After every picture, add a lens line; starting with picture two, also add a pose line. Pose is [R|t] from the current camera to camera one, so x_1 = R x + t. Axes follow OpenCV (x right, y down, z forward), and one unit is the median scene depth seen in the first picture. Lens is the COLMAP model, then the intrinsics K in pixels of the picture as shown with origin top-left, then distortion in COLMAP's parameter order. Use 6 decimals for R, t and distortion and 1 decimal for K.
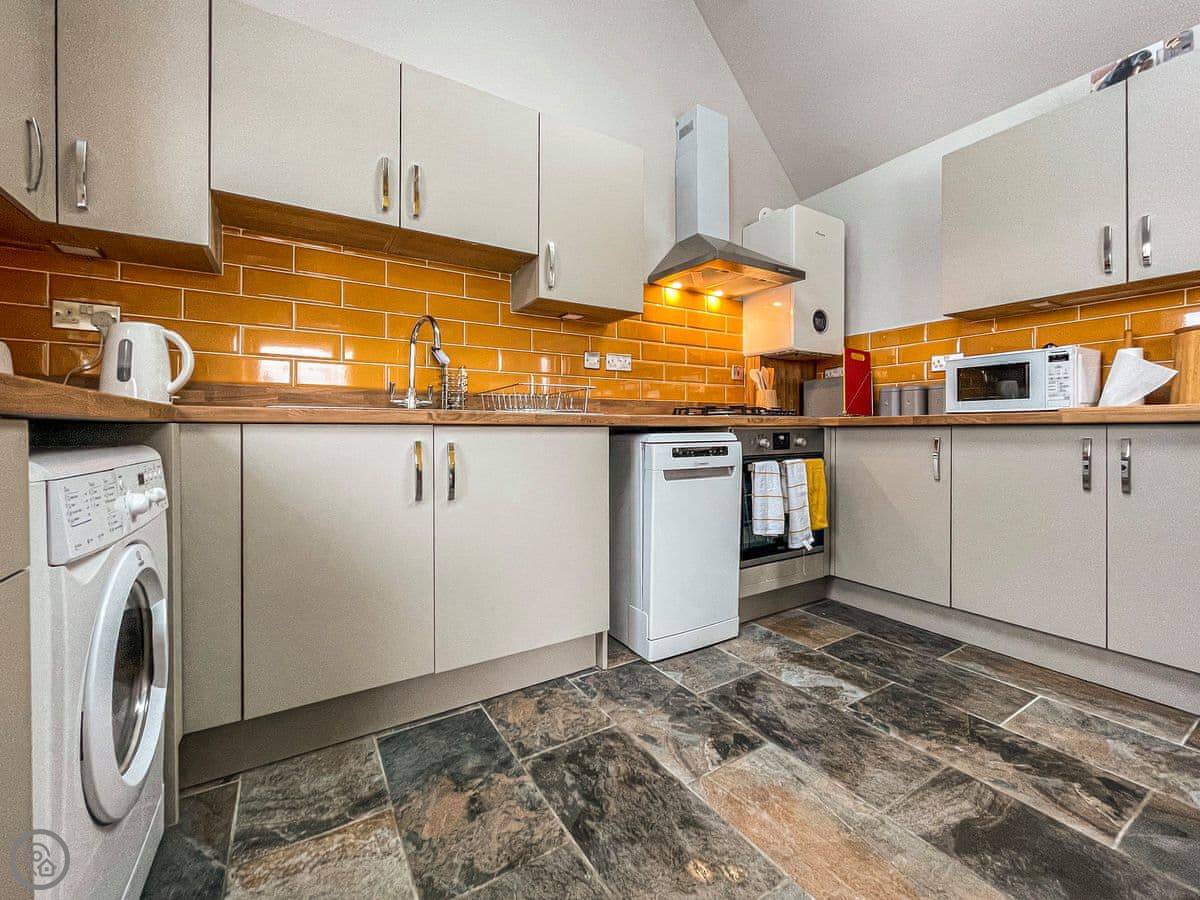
lens RADIAL K [[489.6, 0, 601.2], [0, 489.6, 428.3], [0, 0, 1]] dist [-0.003973, -0.000211]
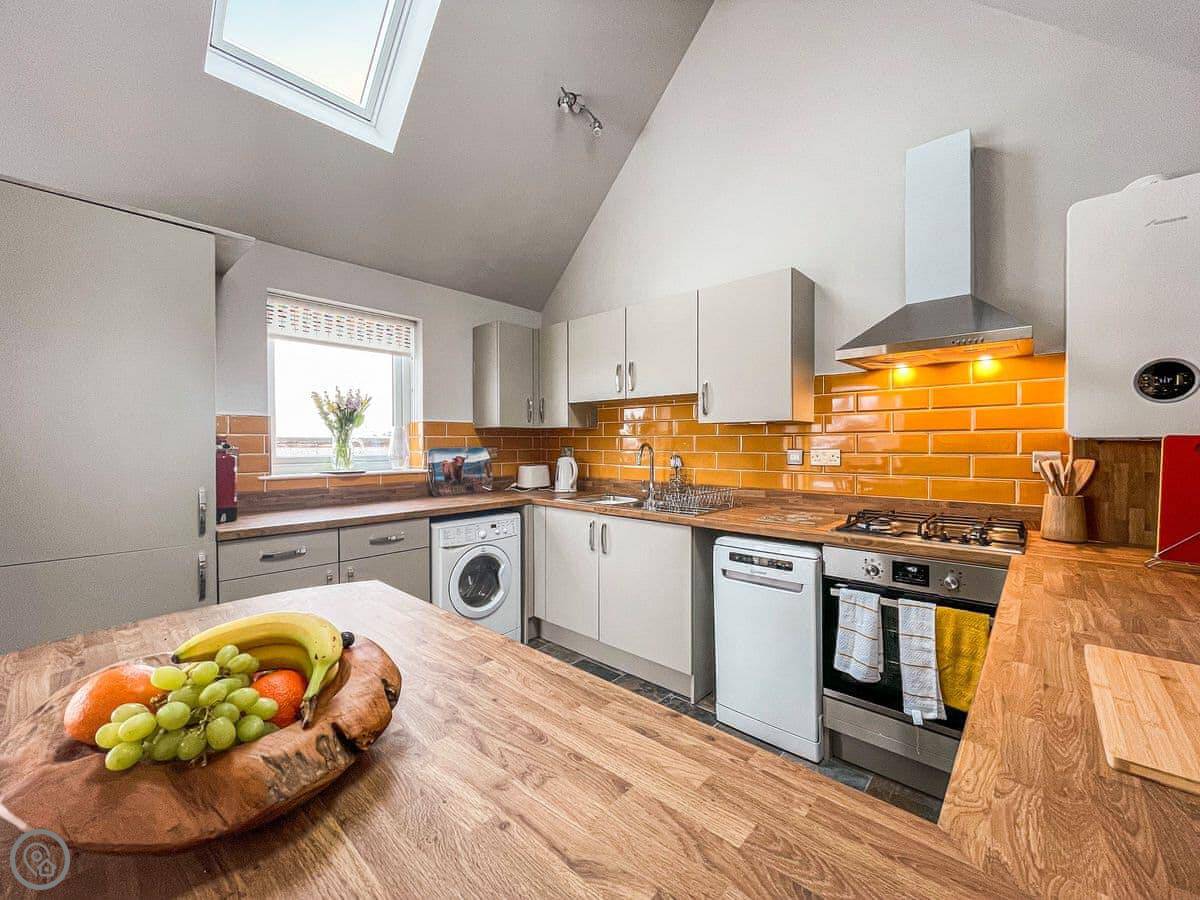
lens RADIAL K [[489.6, 0, 592.3], [0, 489.6, 451.3], [0, 0, 1]] dist [-0.003973, -0.000211]
pose [[0.264970, 0.013129, -0.964167, 1.120188], [0.002954, 0.999892, 0.014427, -0.208049], [0.964252, -0.006671, 0.264902, 0.341025]]
